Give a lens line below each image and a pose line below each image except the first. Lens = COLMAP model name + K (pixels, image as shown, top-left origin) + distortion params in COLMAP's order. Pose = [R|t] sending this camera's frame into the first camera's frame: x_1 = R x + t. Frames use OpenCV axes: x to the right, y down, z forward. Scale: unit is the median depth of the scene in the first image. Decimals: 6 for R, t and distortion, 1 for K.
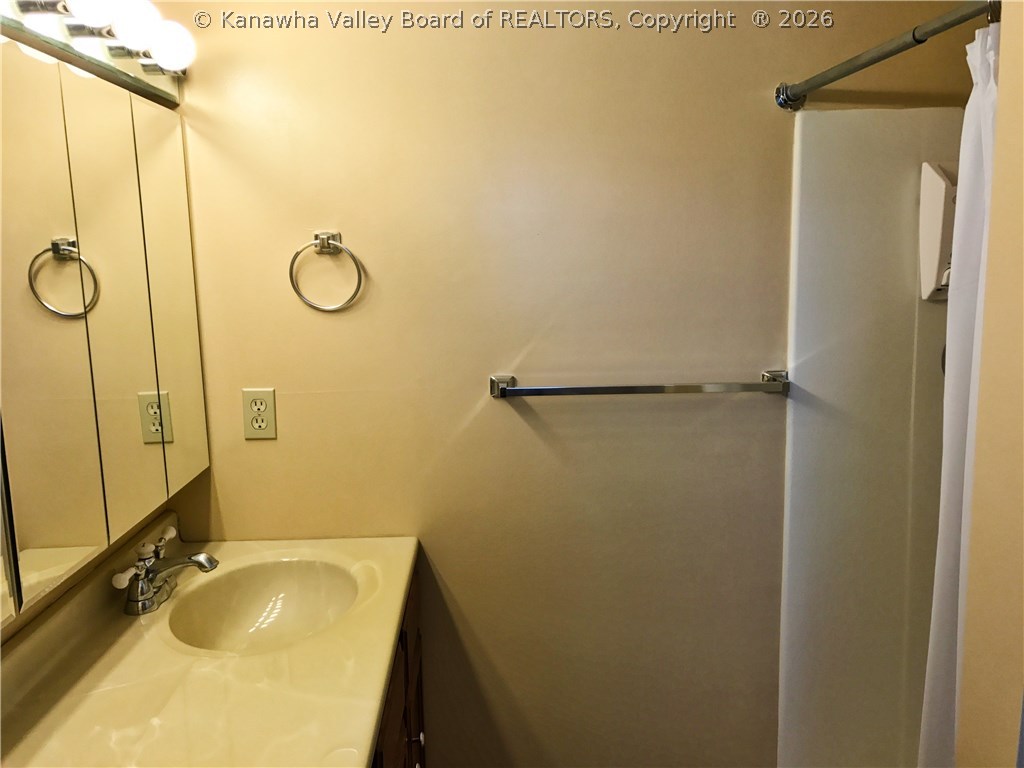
lens RADIAL K [[838.7, 0, 512.0], [0, 838.7, 384.0], [0, 0, 1]] dist [0.002054, -0.002322]
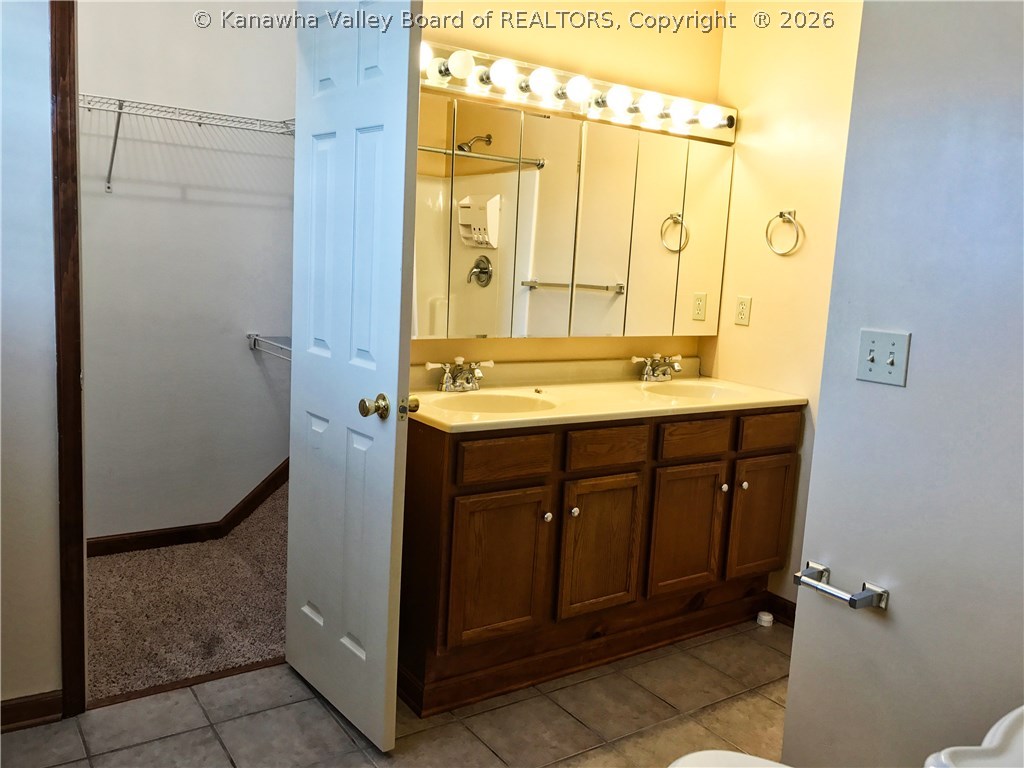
lens RADIAL K [[838.7, 0, 512.0], [0, 838.7, 384.0], [0, 0, 1]] dist [0.002054, -0.002322]
pose [[0.531521, 0.168441, -0.830128, 0.992241], [-0.194717, 0.978080, 0.073787, 0.158077], [0.824361, 0.122421, 0.552669, -0.401483]]
